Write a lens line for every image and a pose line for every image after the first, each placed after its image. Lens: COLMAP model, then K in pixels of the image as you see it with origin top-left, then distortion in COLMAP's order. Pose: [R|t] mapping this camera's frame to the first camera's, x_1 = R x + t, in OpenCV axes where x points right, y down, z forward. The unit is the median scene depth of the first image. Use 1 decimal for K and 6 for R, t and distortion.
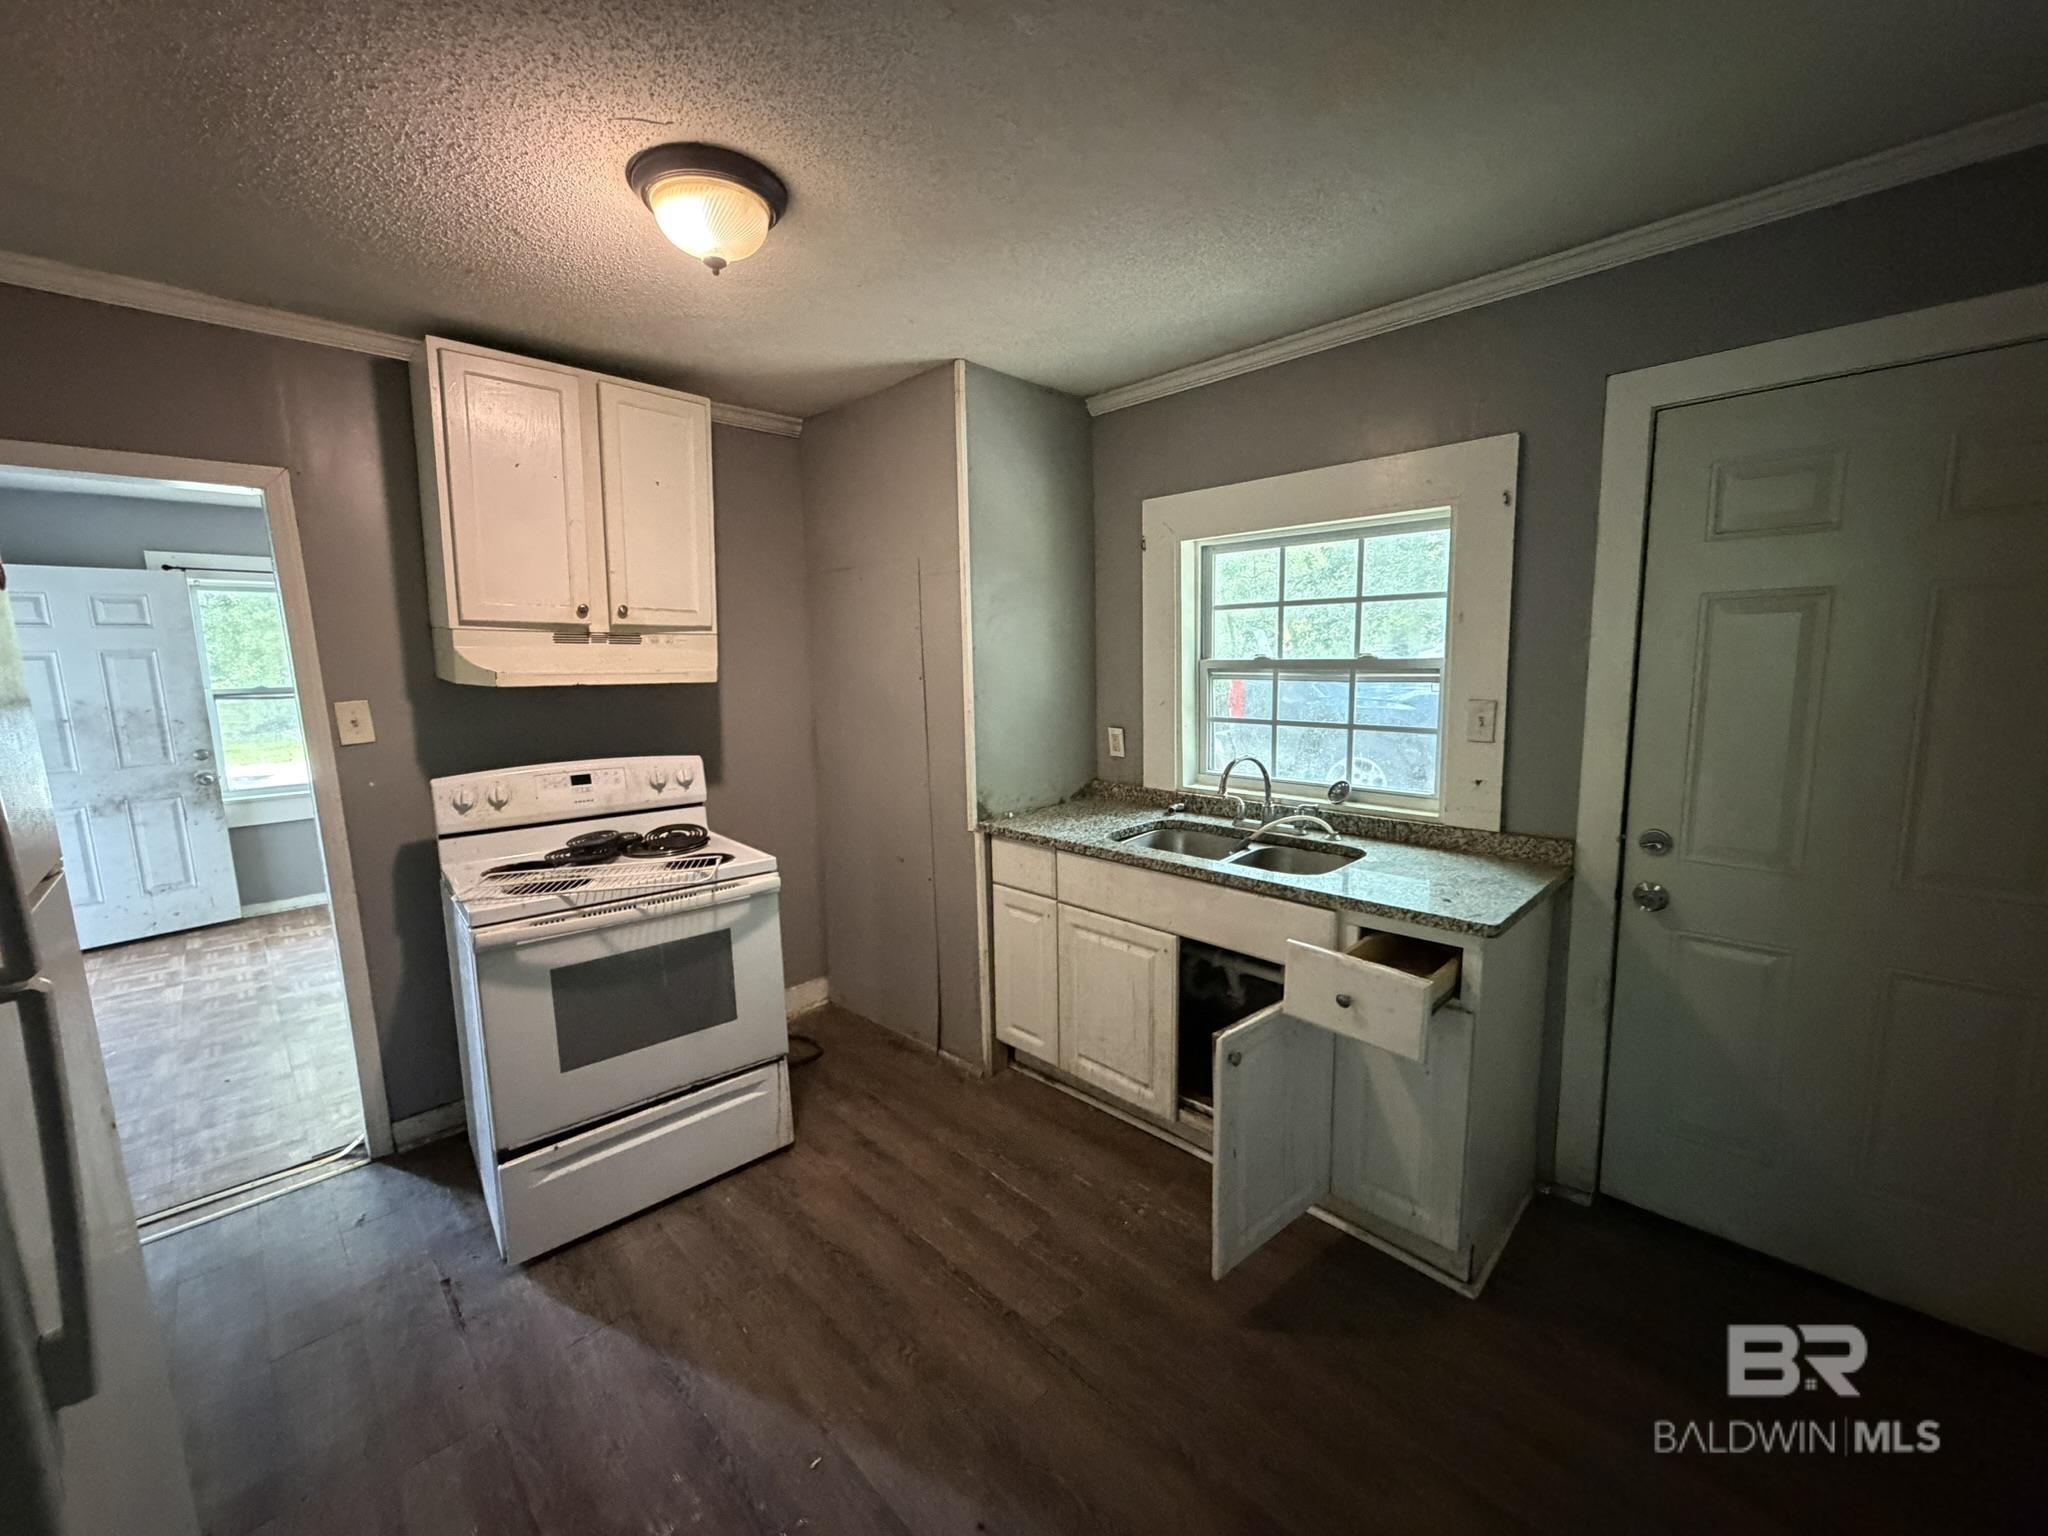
lens RADIAL K [[816.1, 0, 1018.2], [0, 816.1, 765.9], [0, 0, 1]] dist [0.003052, -0.000395]
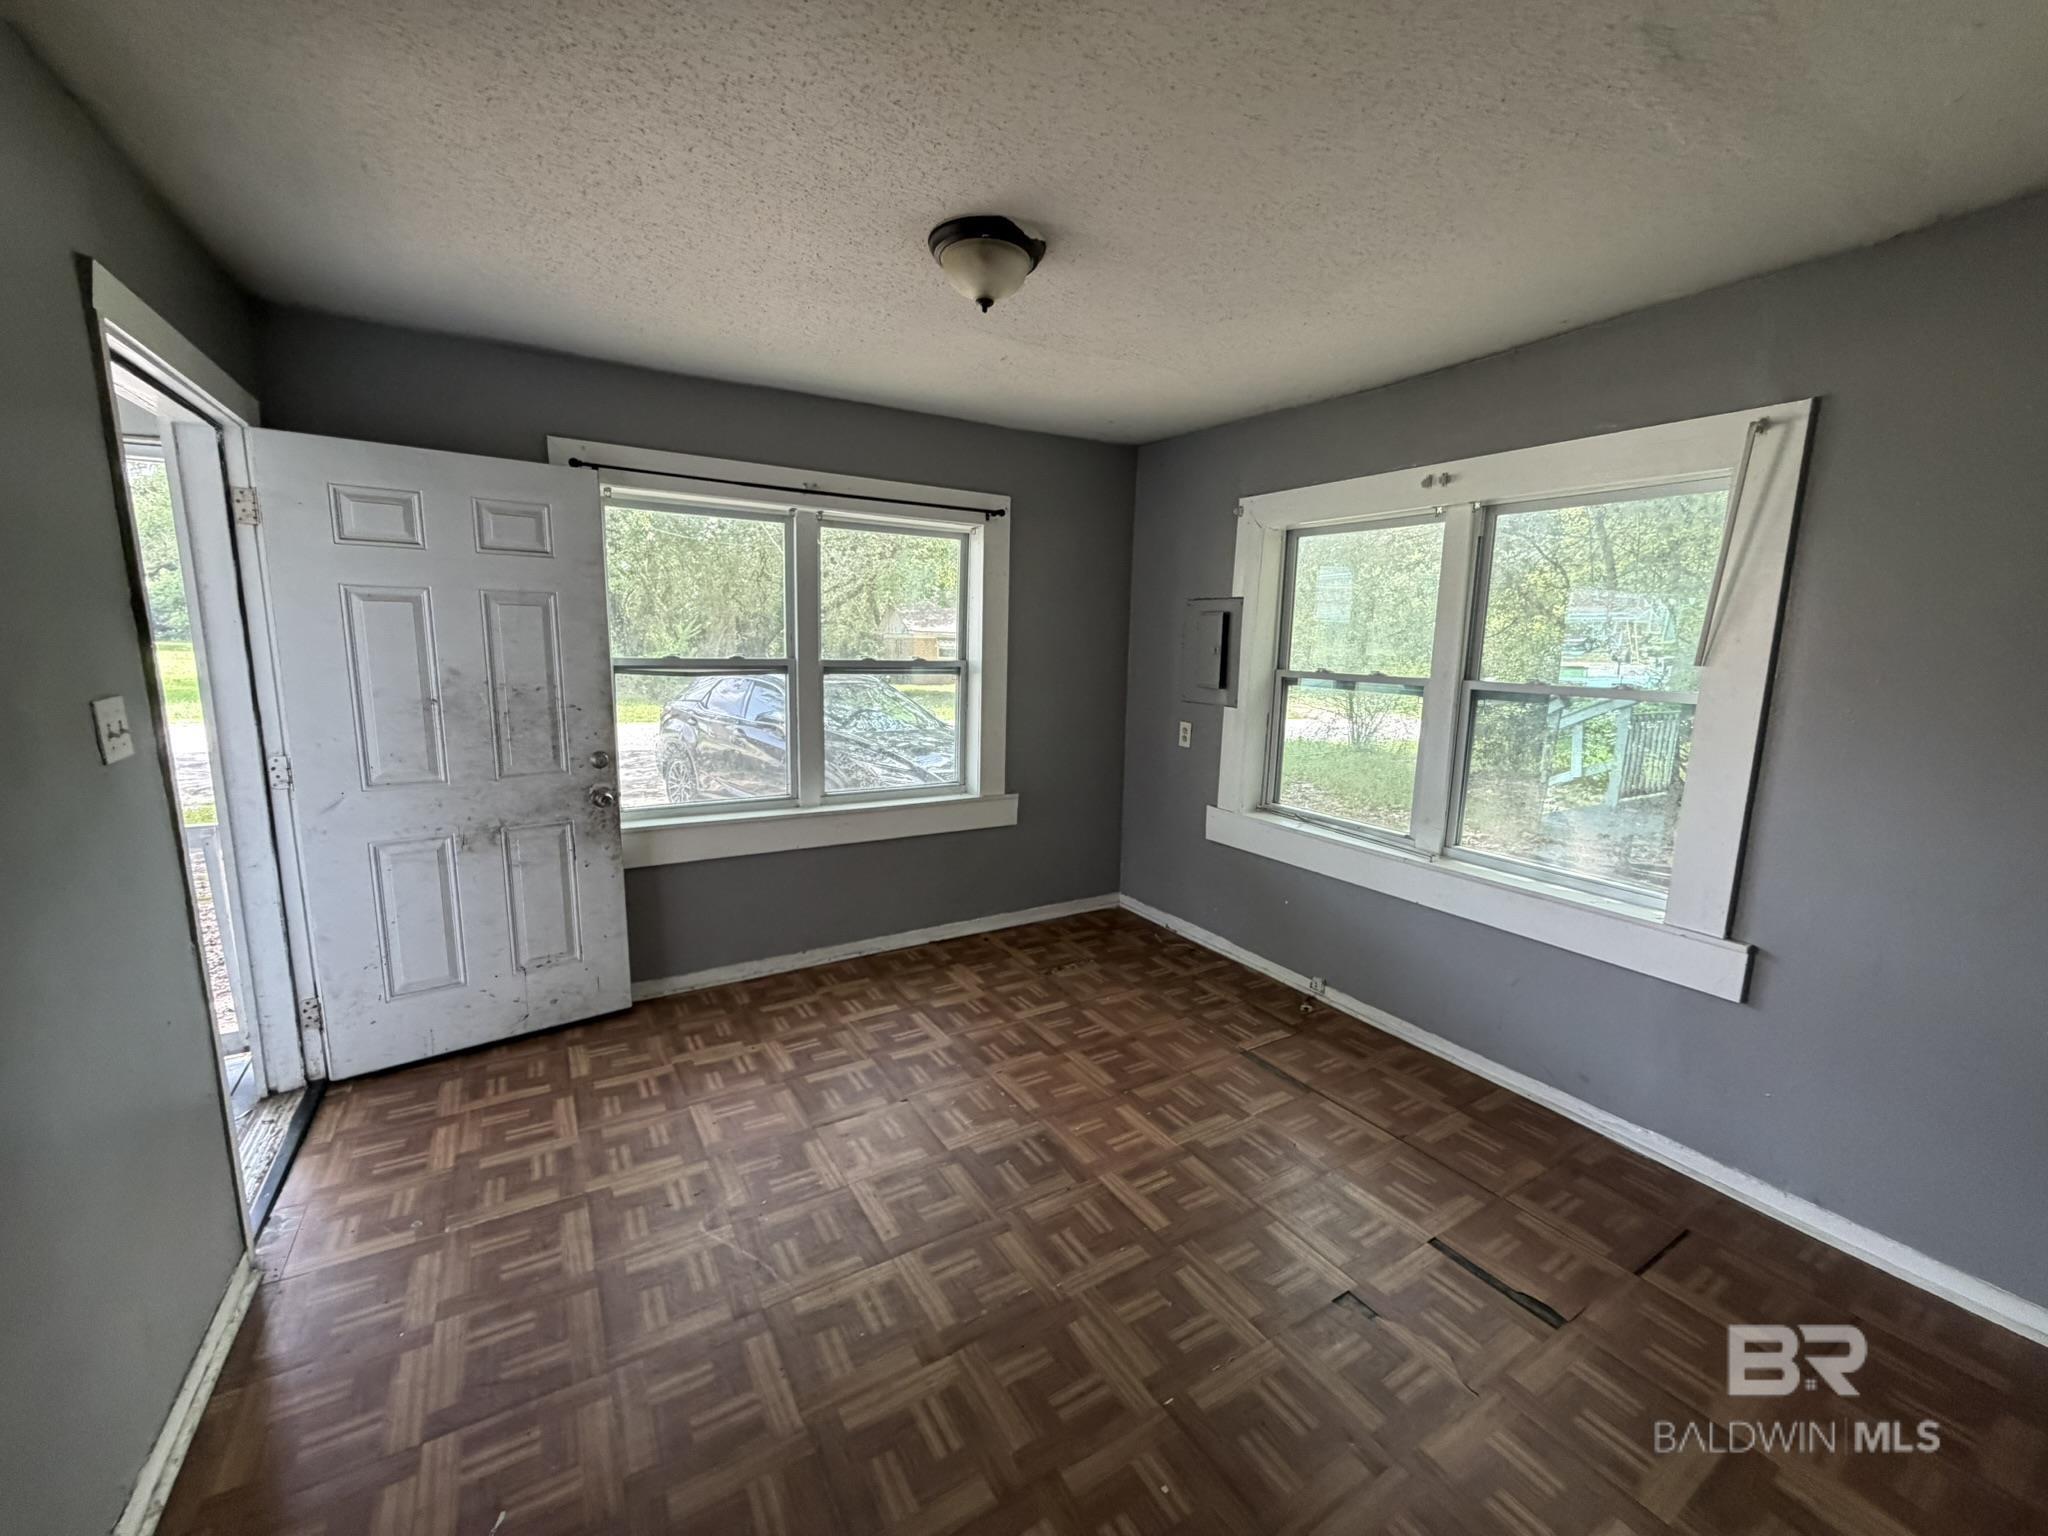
lens RADIAL K [[816.1, 0, 1018.2], [0, 816.1, 765.9], [0, 0, 1]] dist [0.003052, -0.000395]
pose [[0.973011, 0.075545, -0.218043, -0.986068], [-0.071745, 0.997102, 0.025305, -0.089092], [0.219323, -0.008978, 0.975611, 0.816999]]
